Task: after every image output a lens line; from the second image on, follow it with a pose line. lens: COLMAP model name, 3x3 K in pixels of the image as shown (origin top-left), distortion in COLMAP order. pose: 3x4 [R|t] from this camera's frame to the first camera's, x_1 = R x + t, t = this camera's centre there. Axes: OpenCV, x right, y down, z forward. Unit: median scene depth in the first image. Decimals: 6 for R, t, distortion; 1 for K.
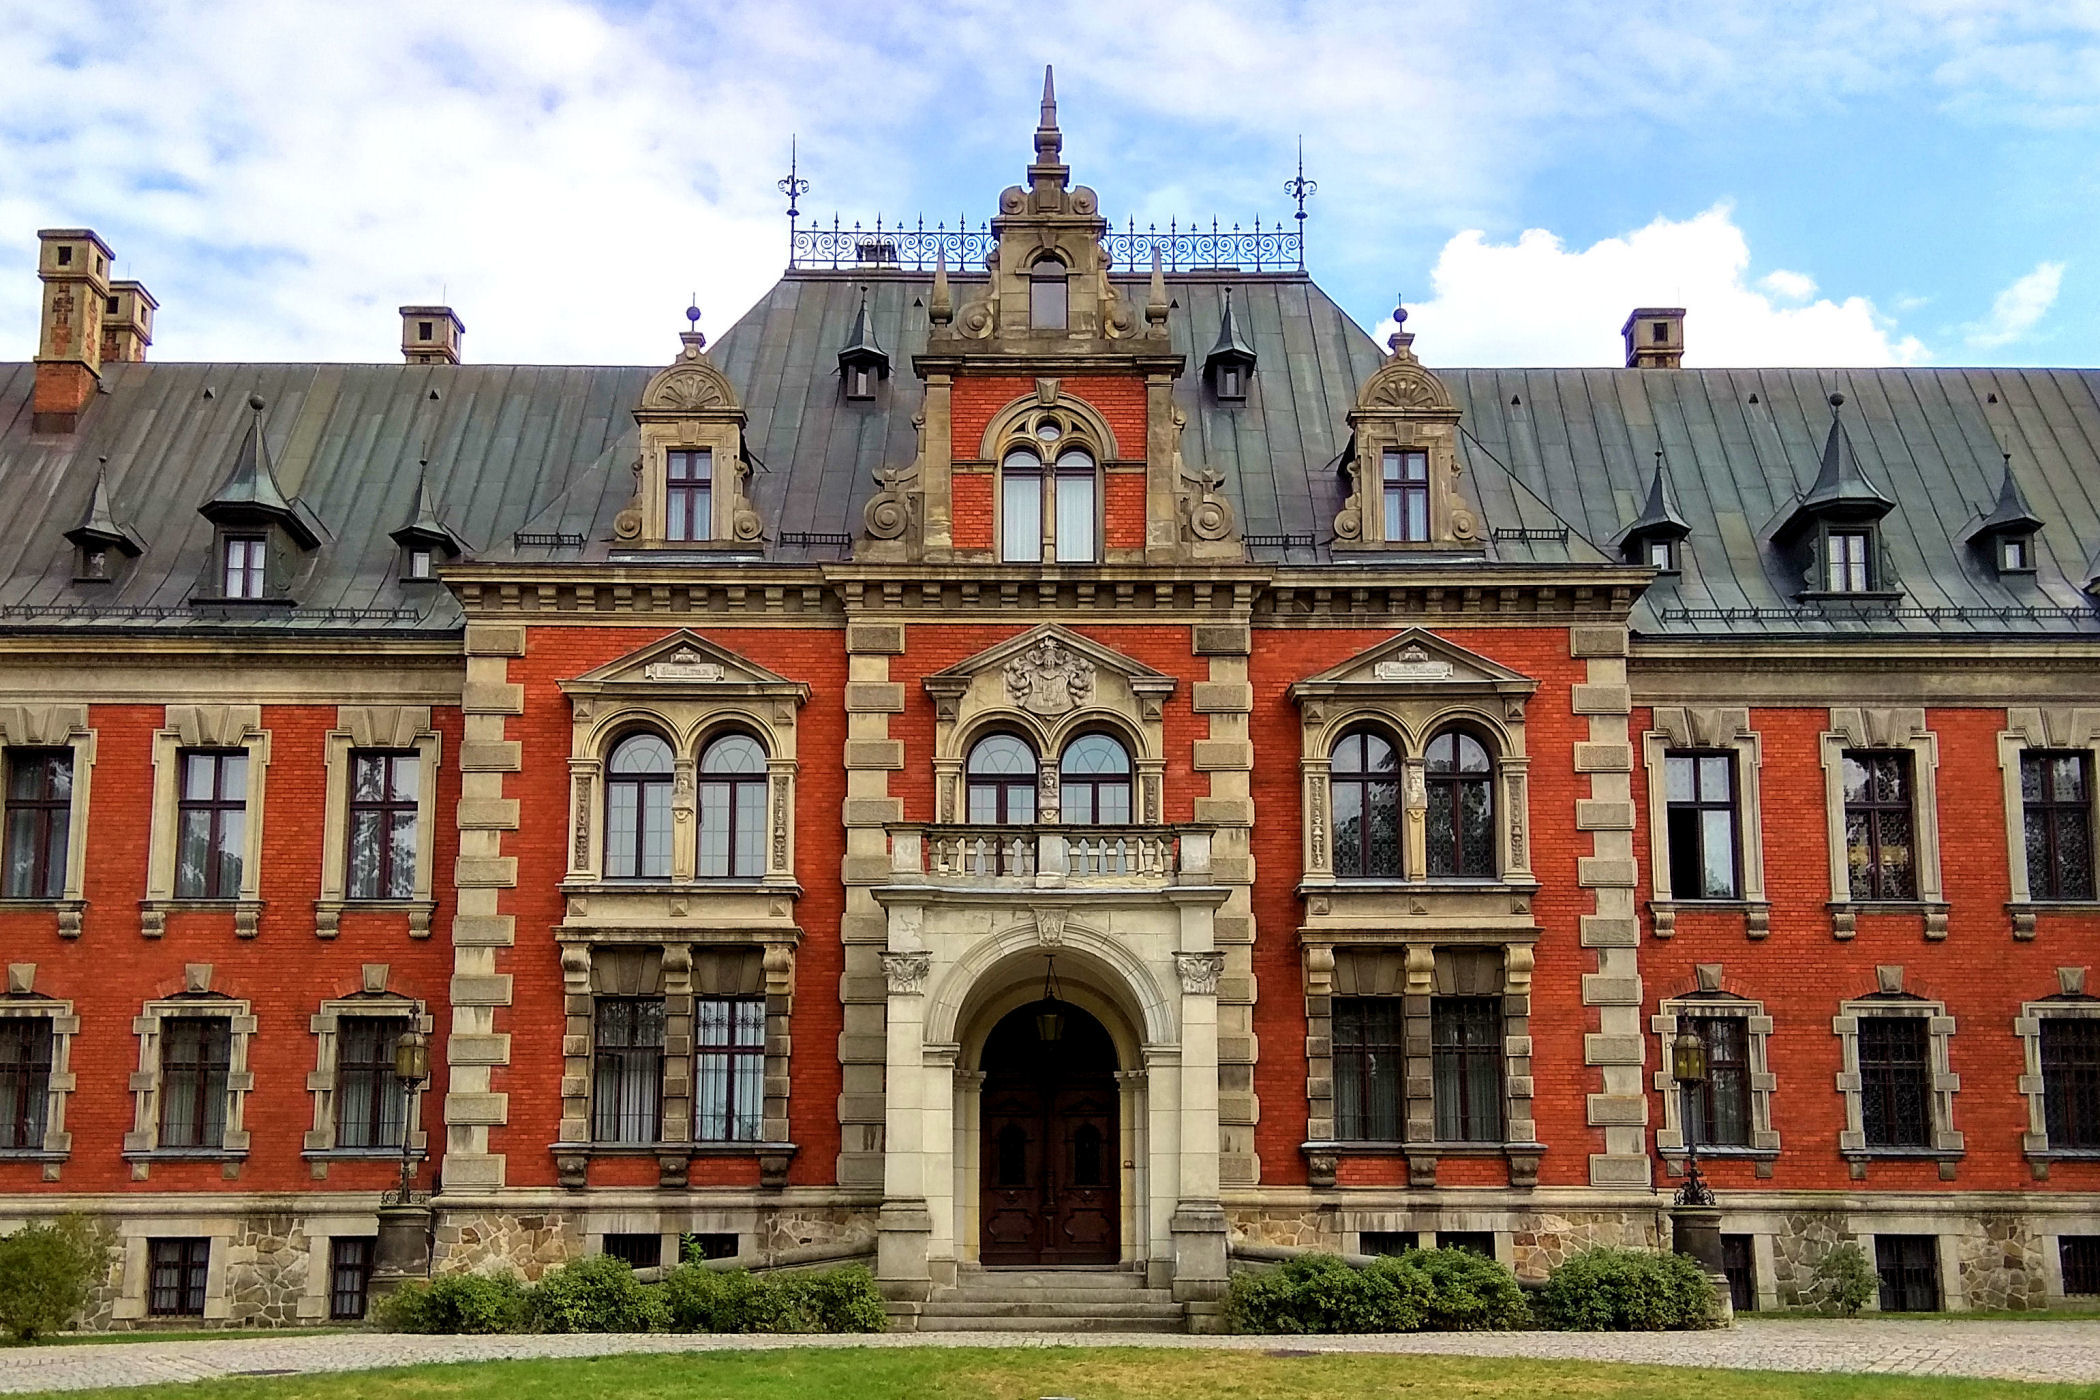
lens RADIAL K [[2173.7, 0, 1052.6], [0, 2173.7, 918.5], [0, 0, 1]] dist [0.123134, -0.210731]
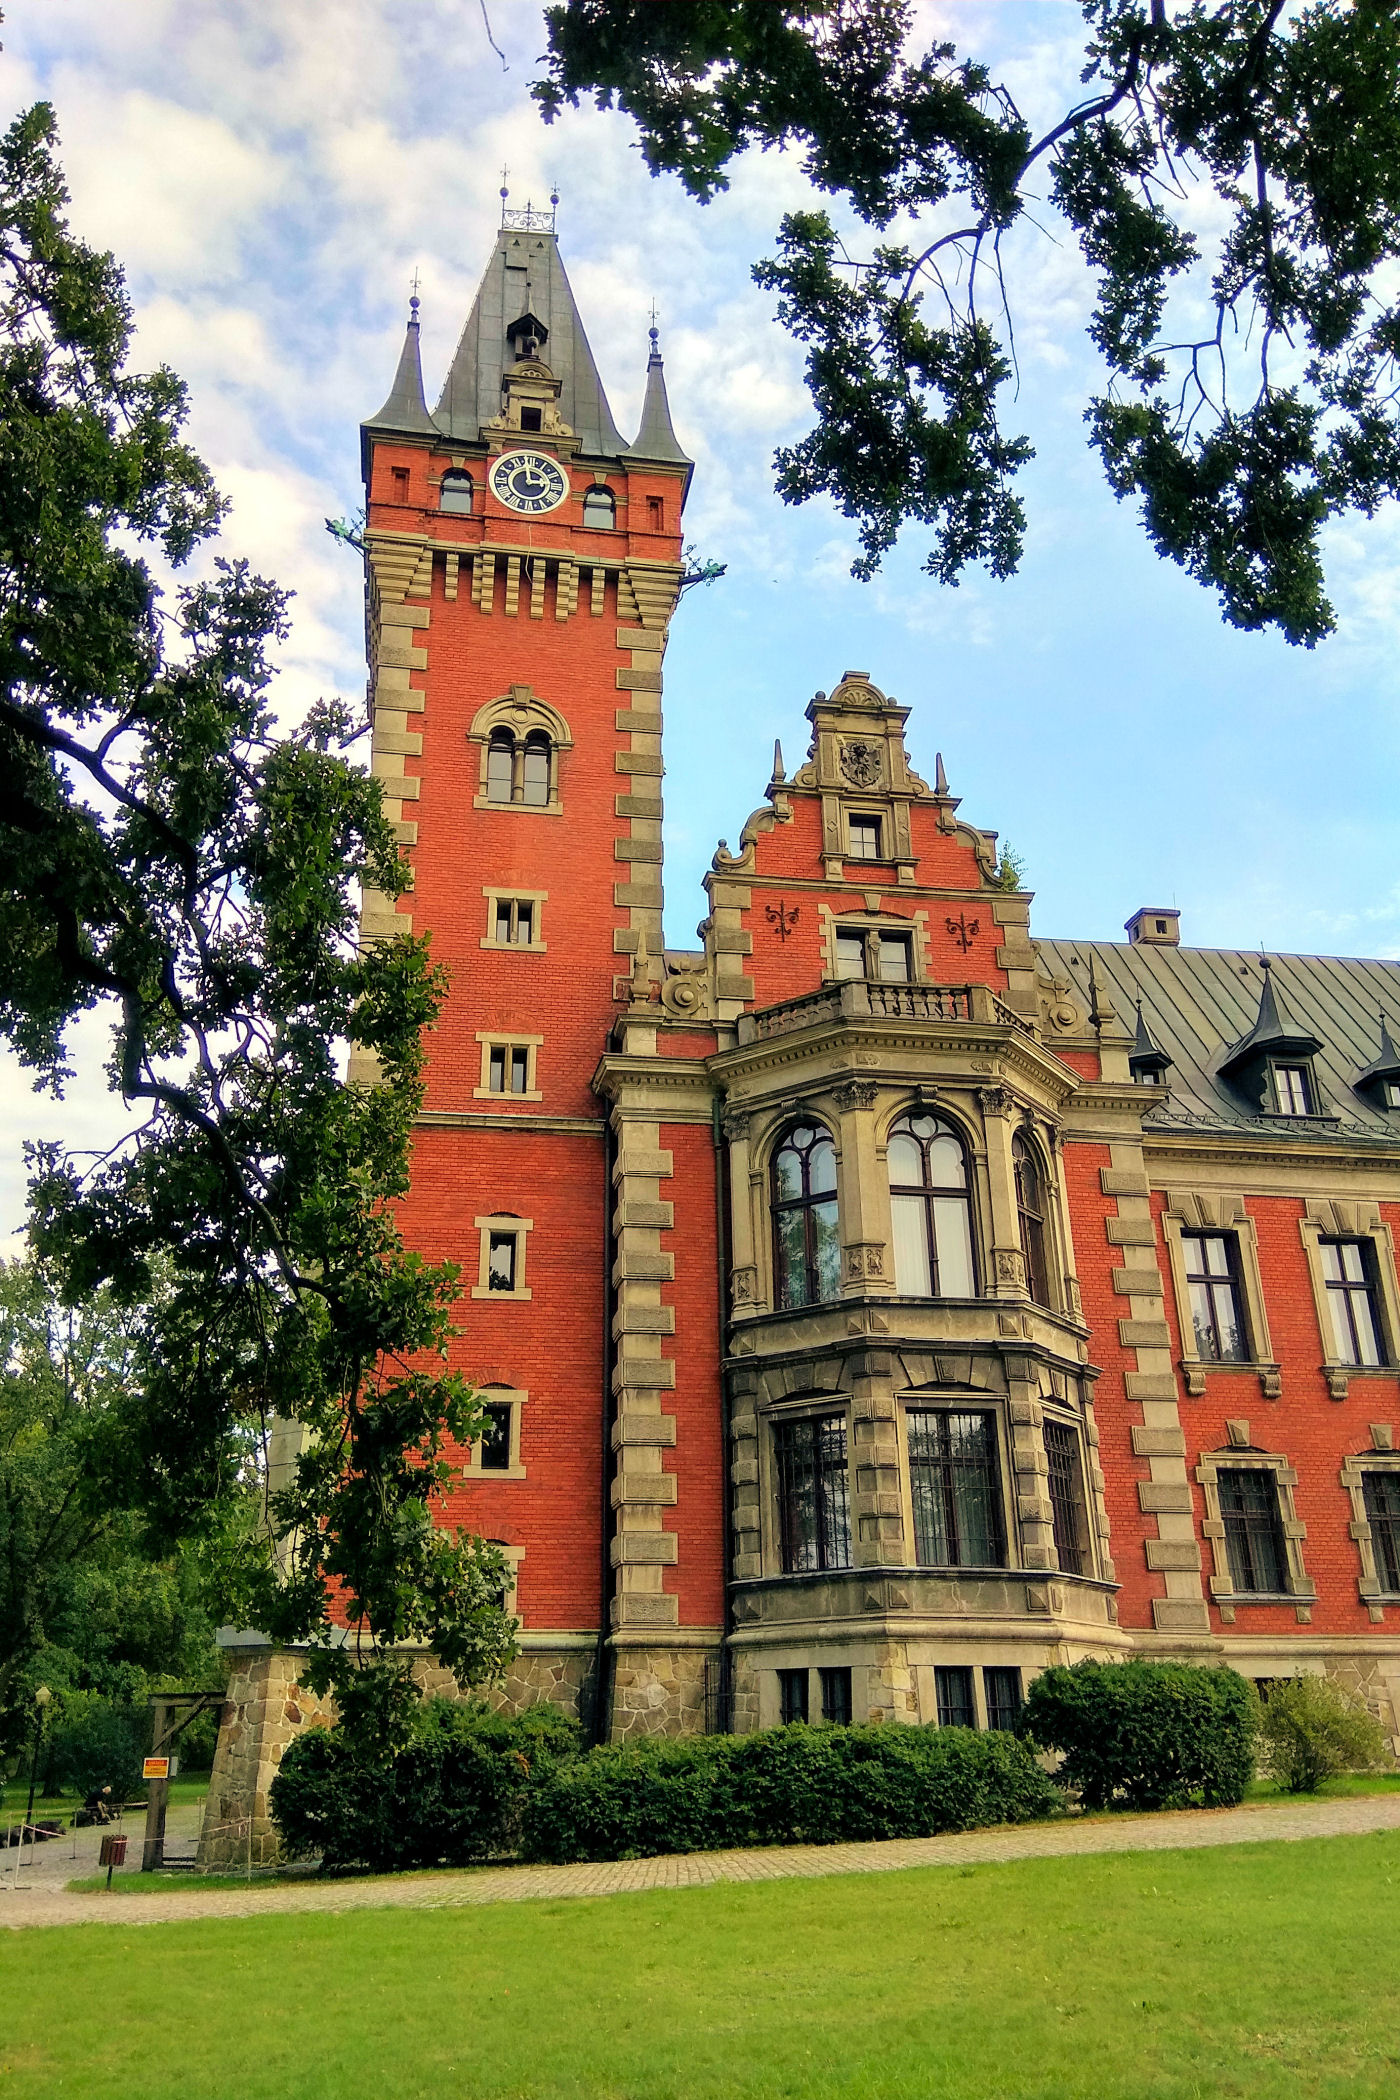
lens RADIAL K [[1617.9, 0, 671.4], [0, 1617.9, 1048.5], [0, 0, 1]] dist [0.122160, -0.214647]
pose [[0.990118, 0.050824, 0.130706, -0.883852], [-0.018157, 0.970634, -0.239877, 0.043552], [-0.139059, 0.235133, 0.961964, 0.190260]]
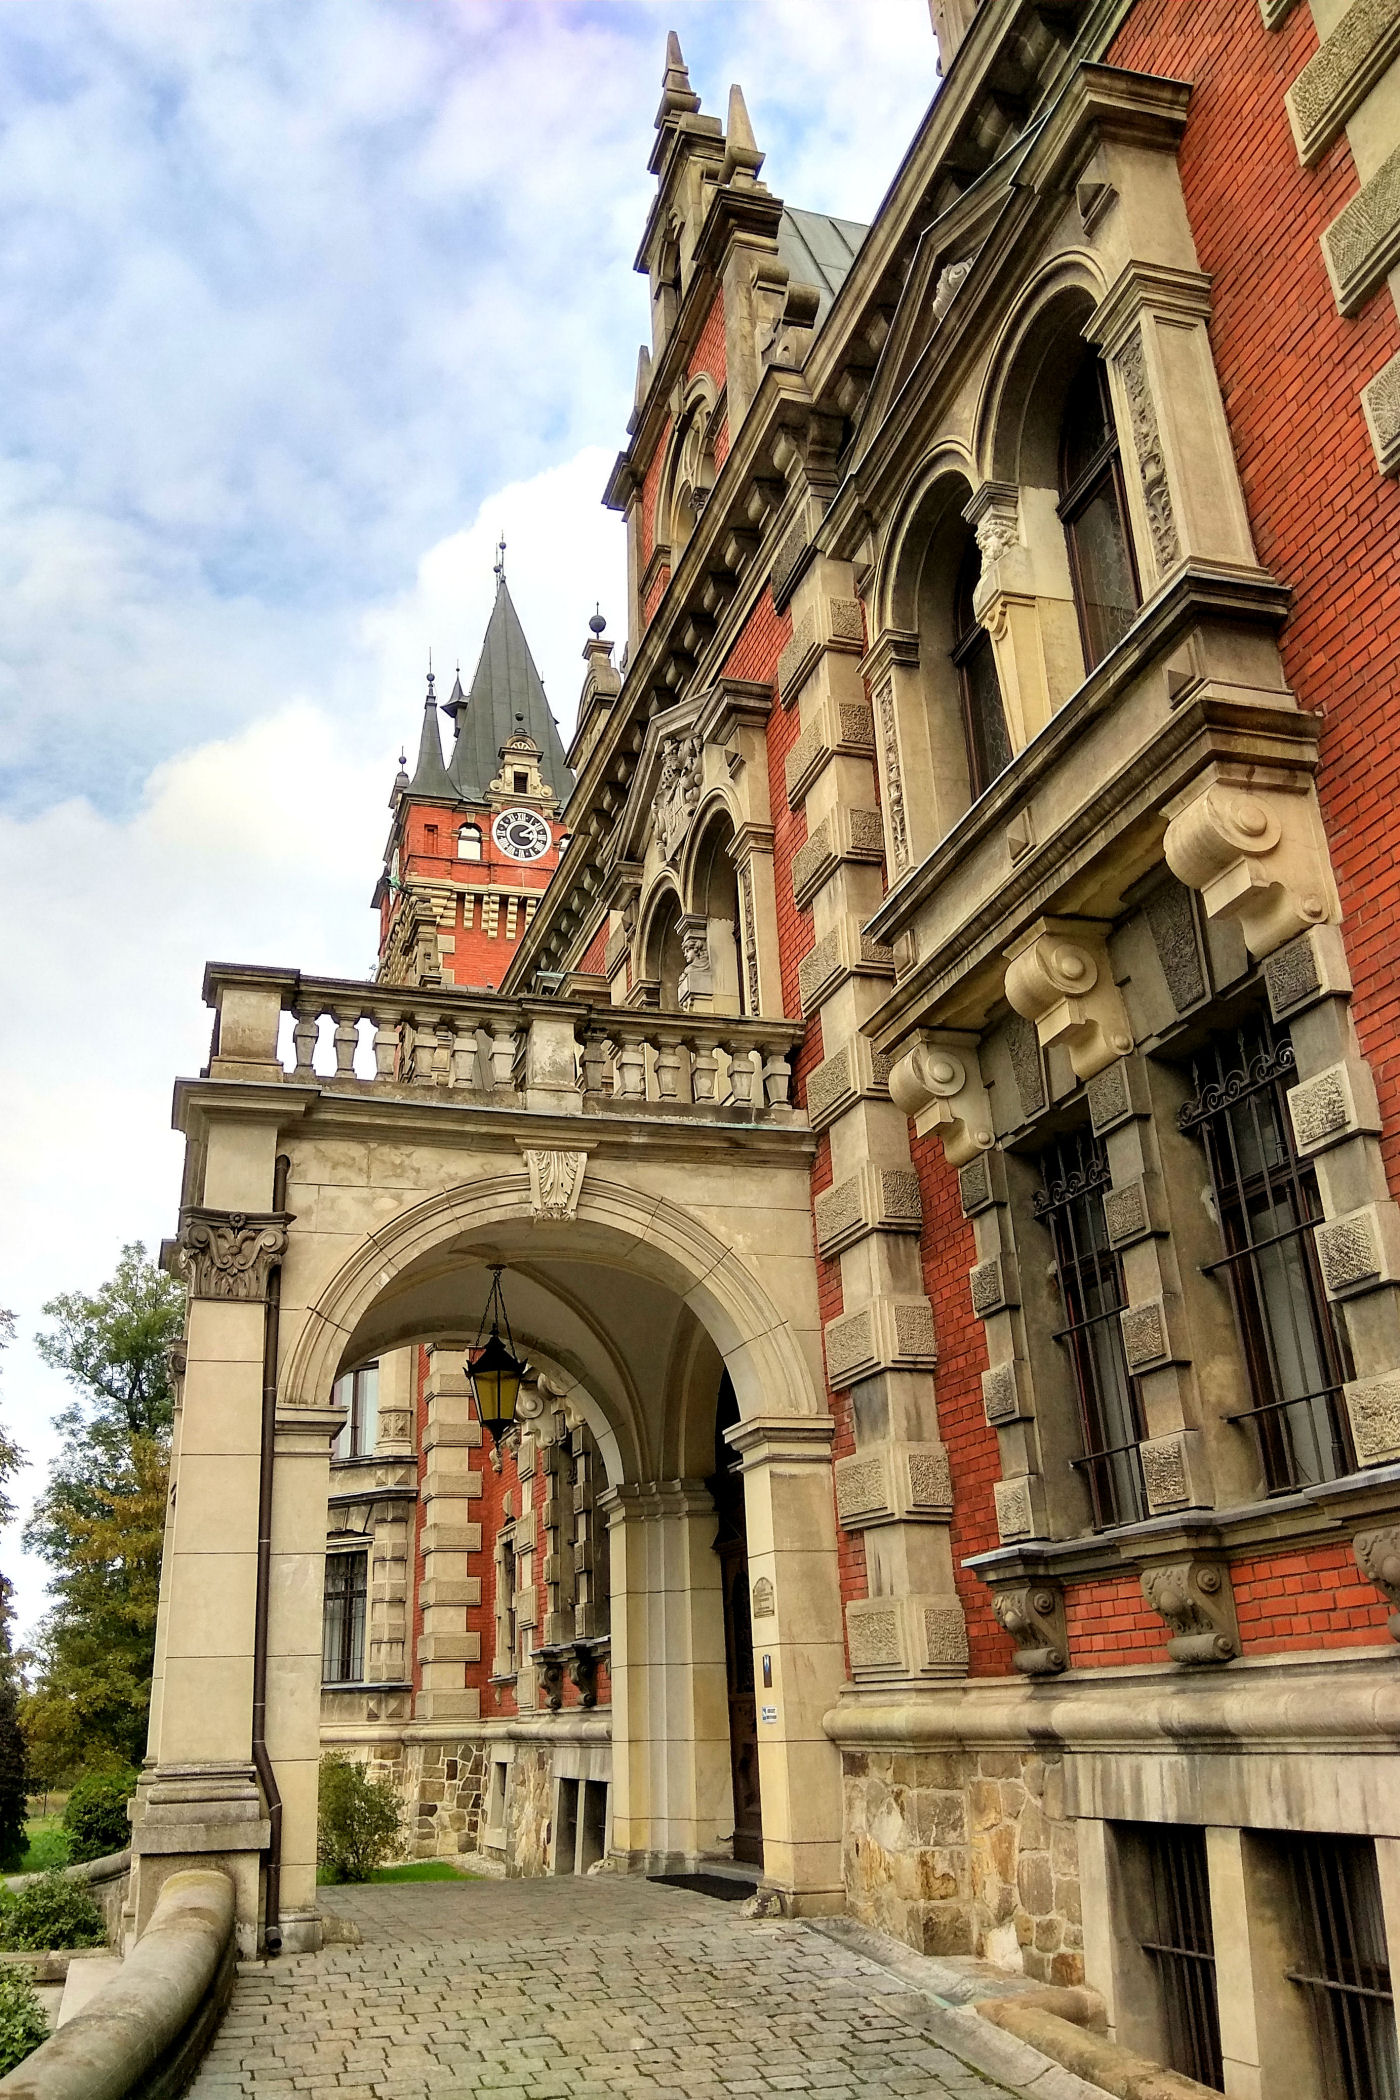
lens RADIAL K [[1632.5, 0, 609.6], [0, 1632.5, 1058.0], [0, 0, 1]] dist [0.139479, -0.255976]
pose [[0.251530, -0.367870, -0.895212, 0.369203], [0.175801, 0.926929, -0.331508, 0.102830], [0.951749, -0.073995, 0.297823, 0.827111]]
